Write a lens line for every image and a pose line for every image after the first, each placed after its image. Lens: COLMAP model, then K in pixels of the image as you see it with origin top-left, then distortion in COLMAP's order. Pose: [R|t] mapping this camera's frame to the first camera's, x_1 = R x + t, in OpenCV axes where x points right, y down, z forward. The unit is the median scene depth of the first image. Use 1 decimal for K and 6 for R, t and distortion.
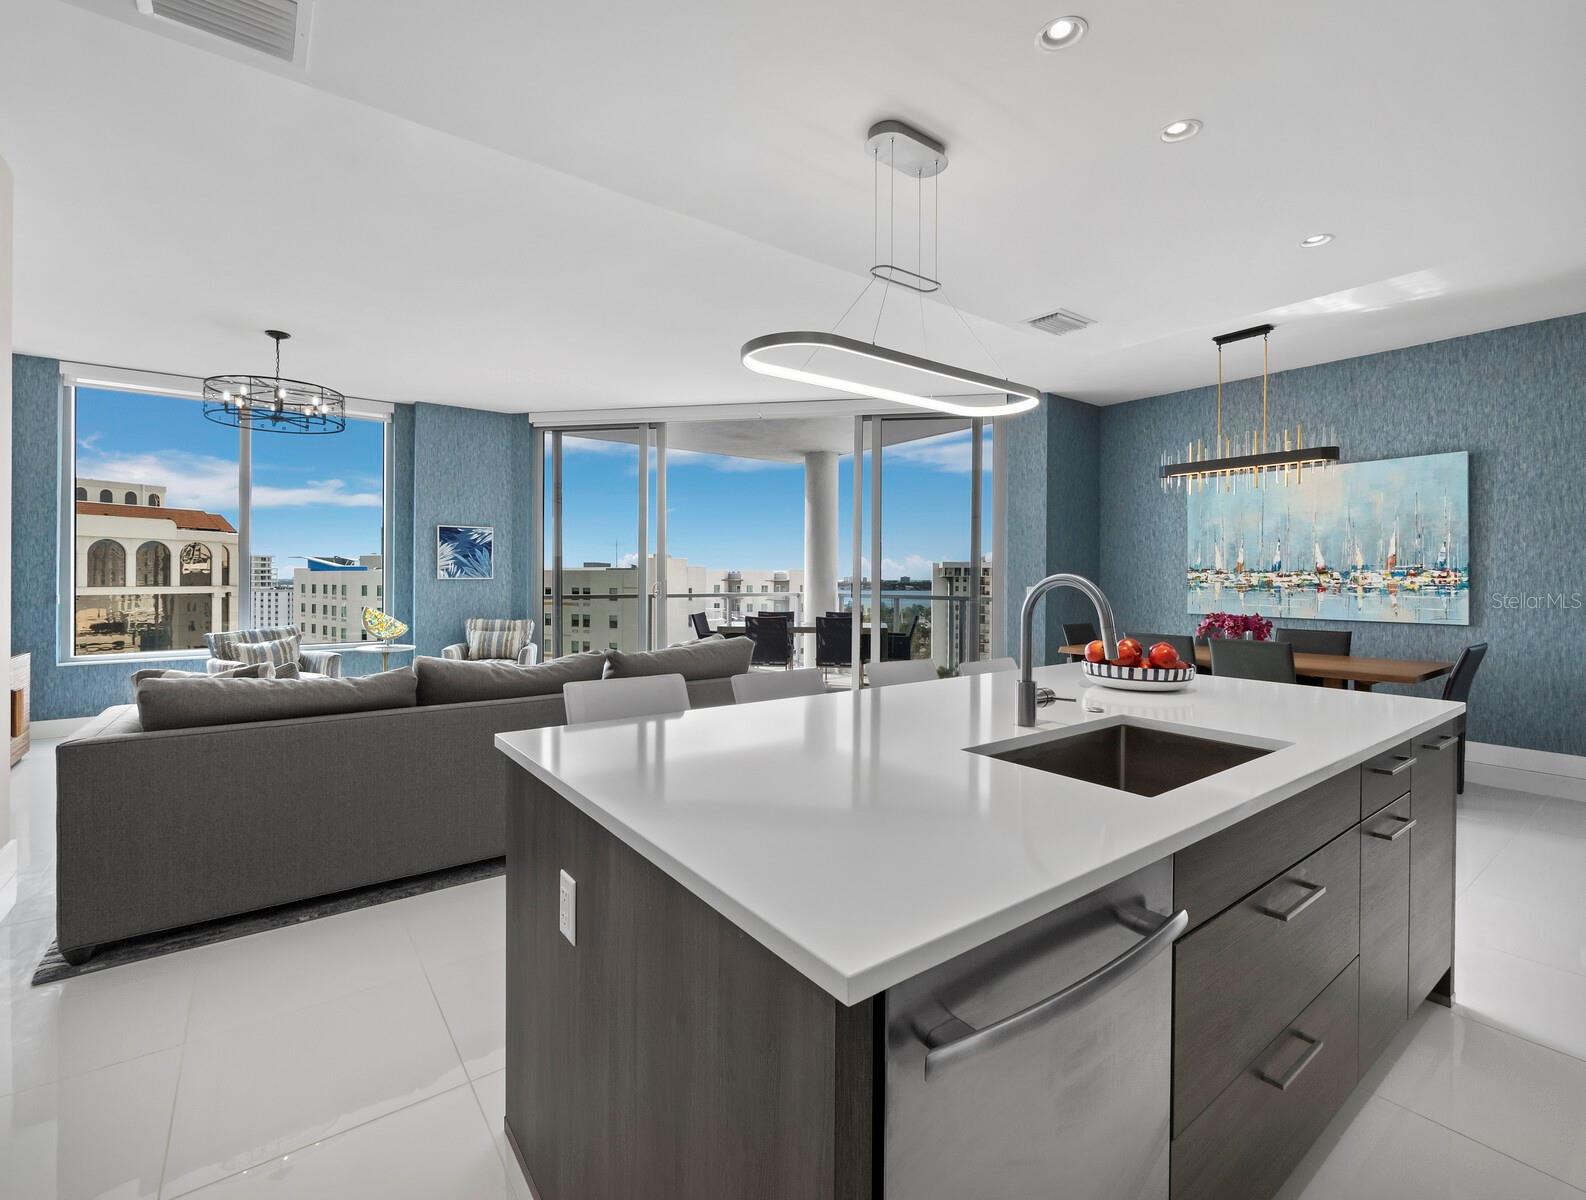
lens RADIAL K [[701.1, 0, 756.4], [0, 701.1, 576.2], [0, 0, 1]] dist [-0.003835, 0.000069]
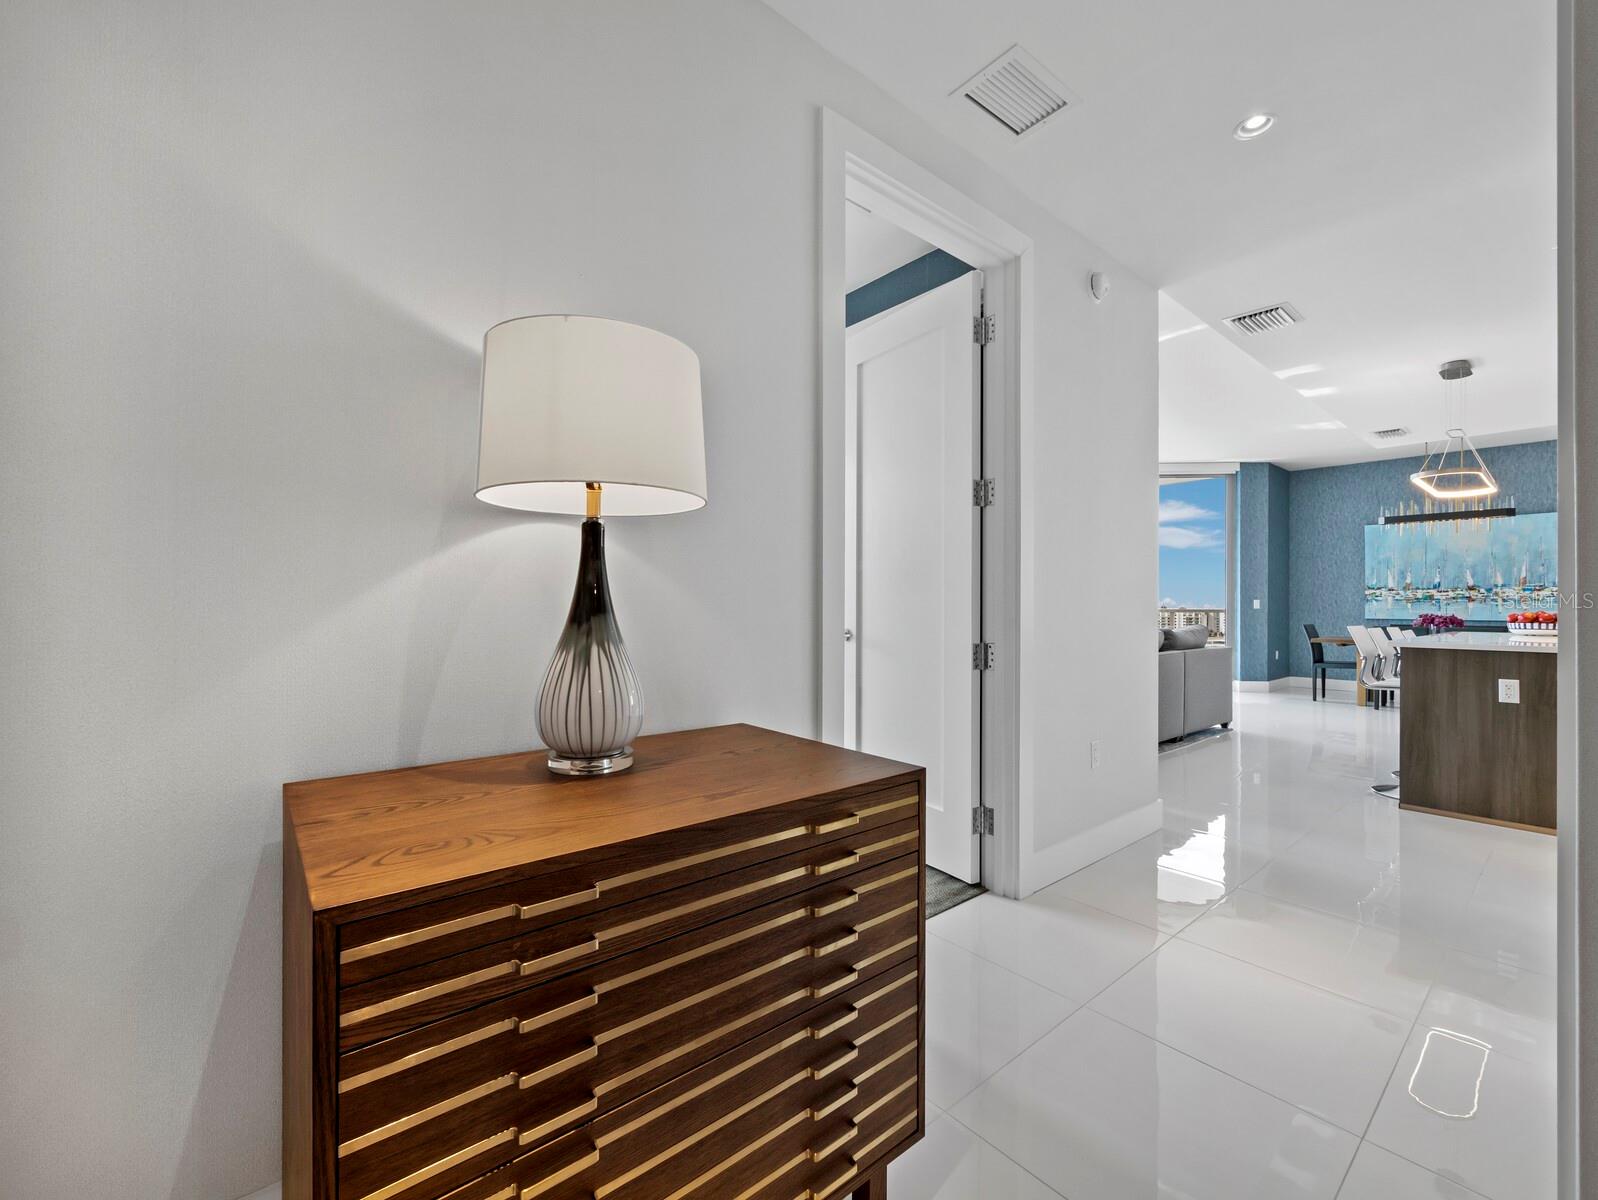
lens RADIAL K [[675.0, 0, 799.0], [0, 675.0, 600.0], [0, 0, 1]] dist [-0.003714, -0.000474]
pose [[0.996709, 0.003634, 0.080980, -0.723831], [-0.003043, 0.999968, -0.007427, 0.032325], [-0.081004, 0.007157, 0.996688, -0.310578]]
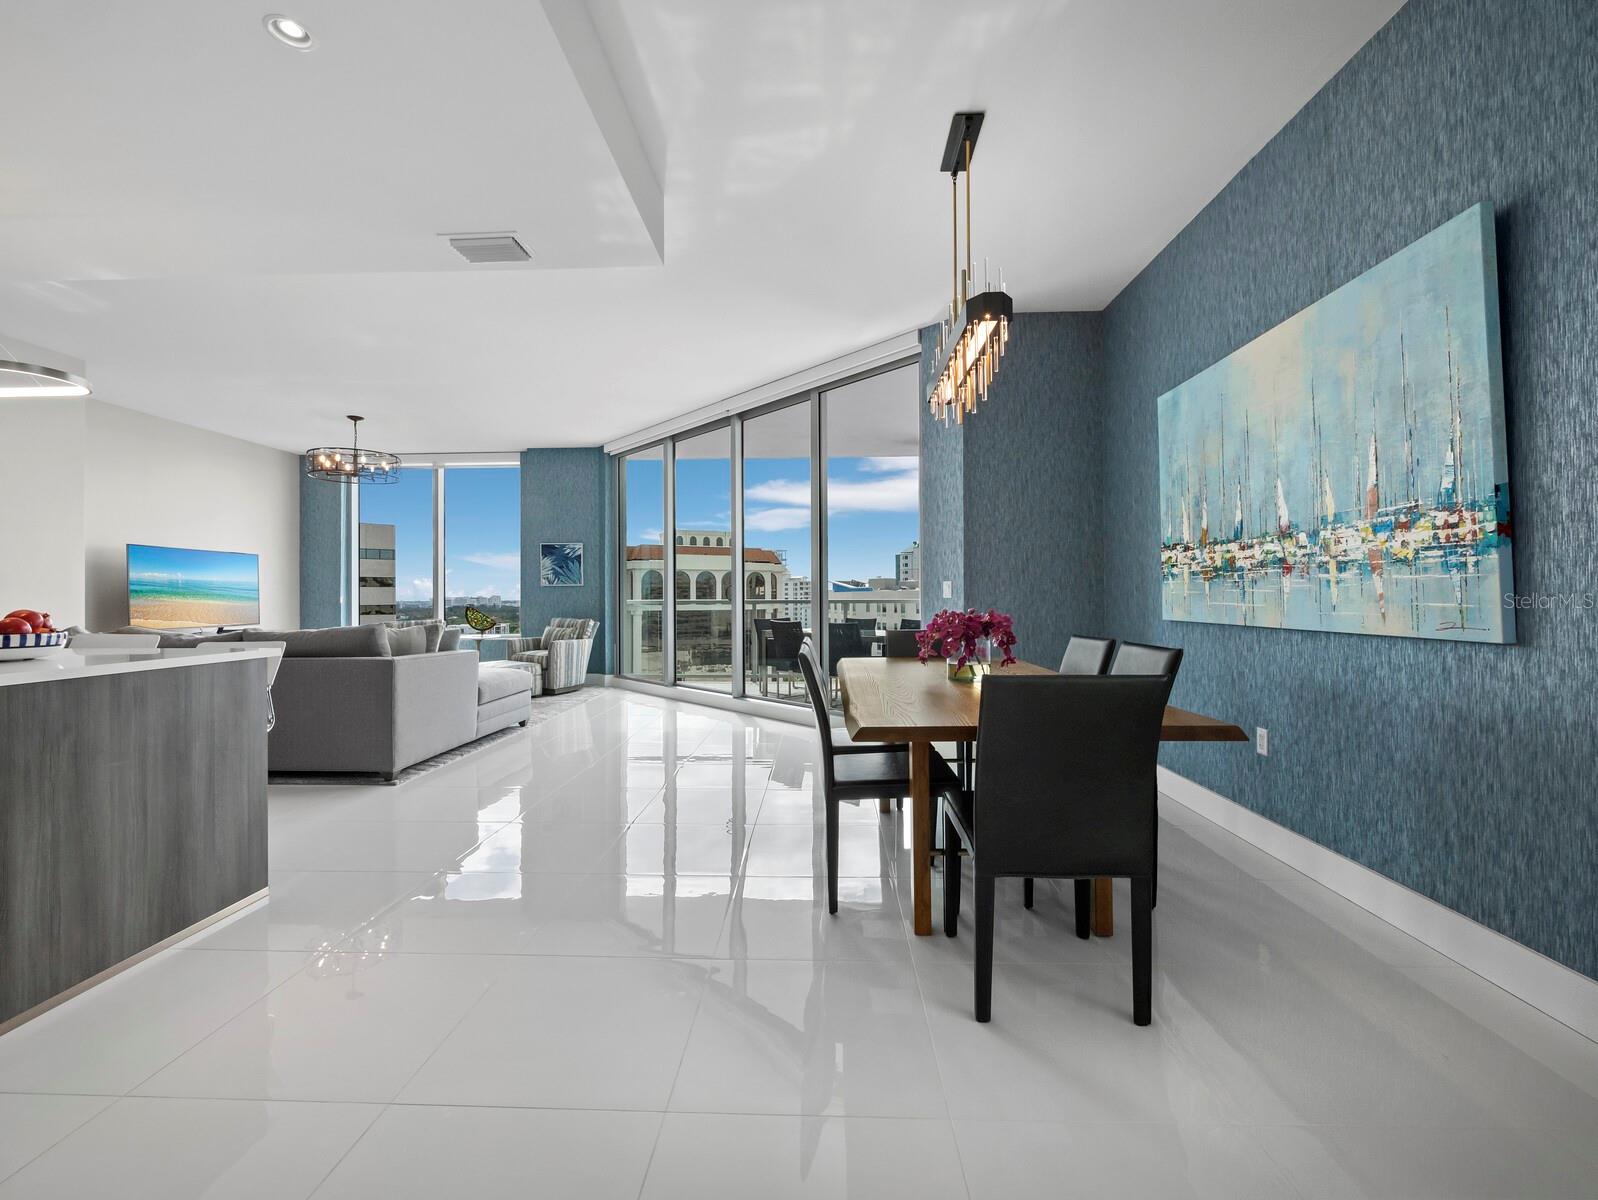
lens RADIAL K [[662.7, 0, 806.8], [0, 662.7, 589.2], [0, 0, 1]] dist [-0.002464, -0.000135]
pose [[0.798294, -0.013848, -0.602109, 0.794436], [0.008120, 0.999892, -0.012230, 0.035152], [0.602213, 0.004874, 0.798320, 0.401474]]
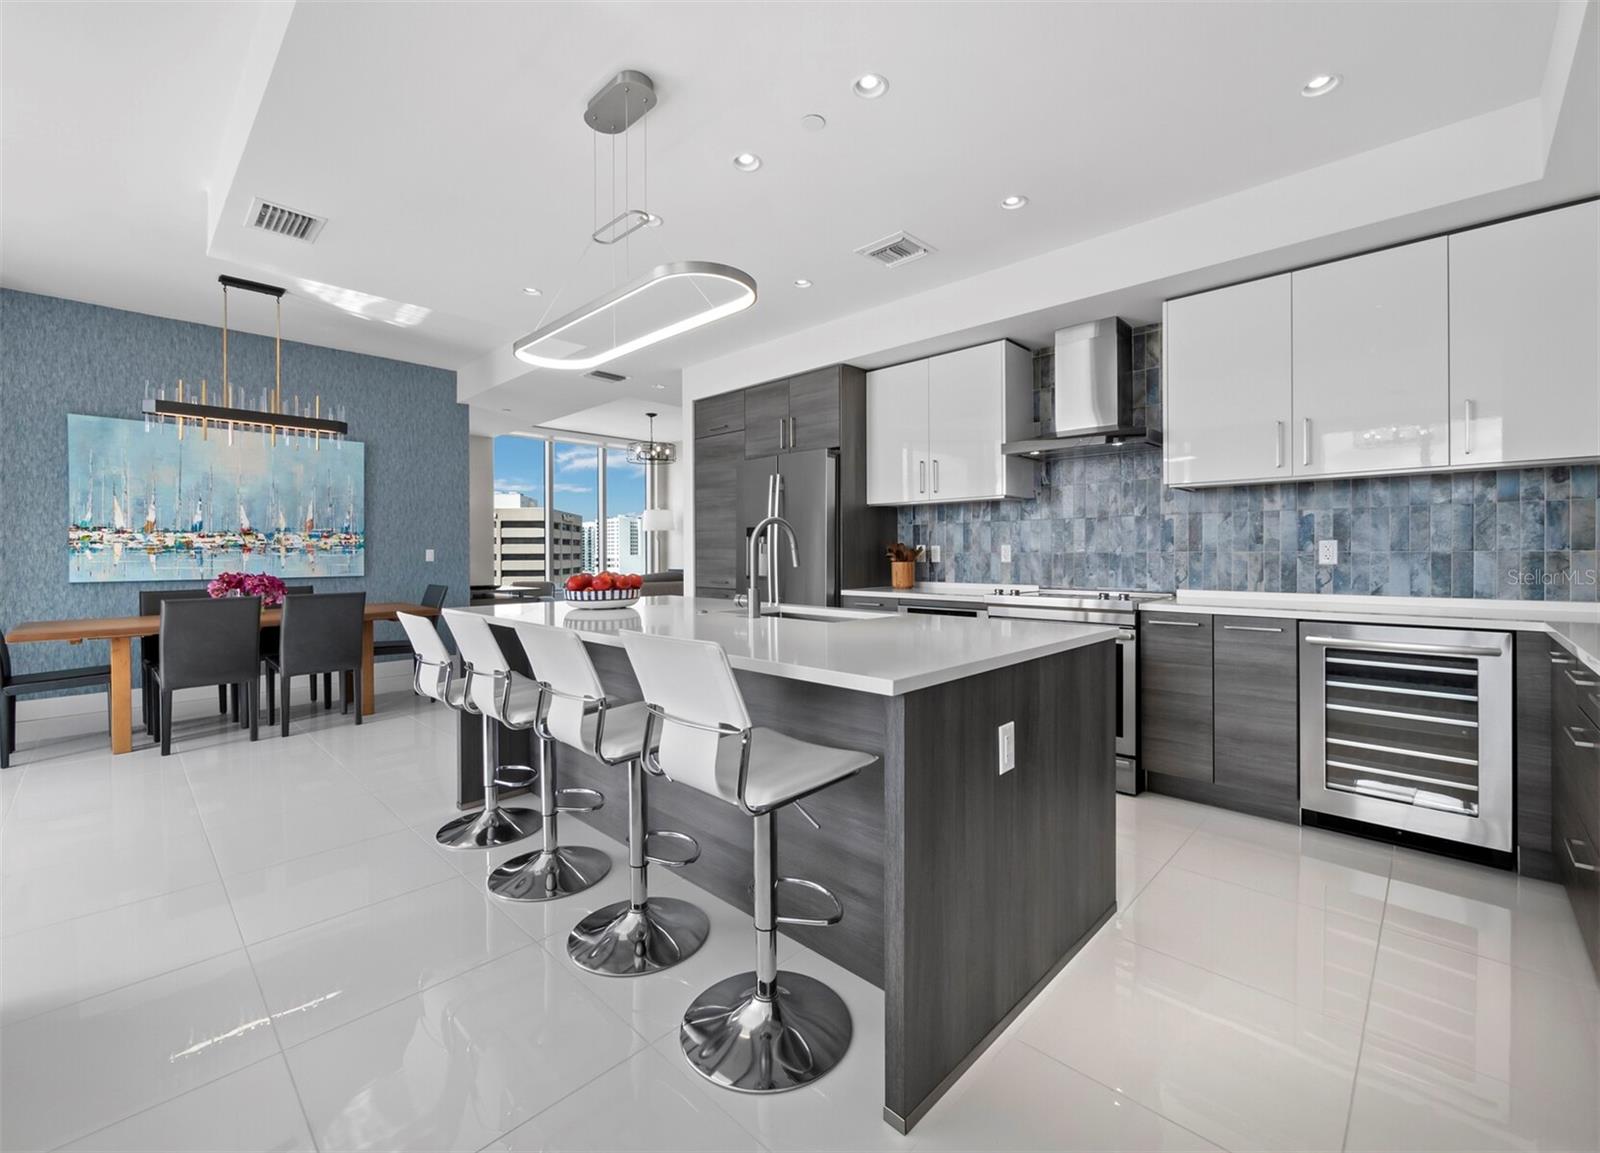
lens RADIAL K [[677.2, 0, 807.3], [0, 677.2, 556.5], [0, 0, 1]] dist [-0.000245, 0.000070]
pose [[-0.188432, -0.006897, 0.982062, -0.326641], [0.002439, 0.999969, 0.007490, 0.022393], [-0.982083, 0.003806, -0.188410, 0.360460]]
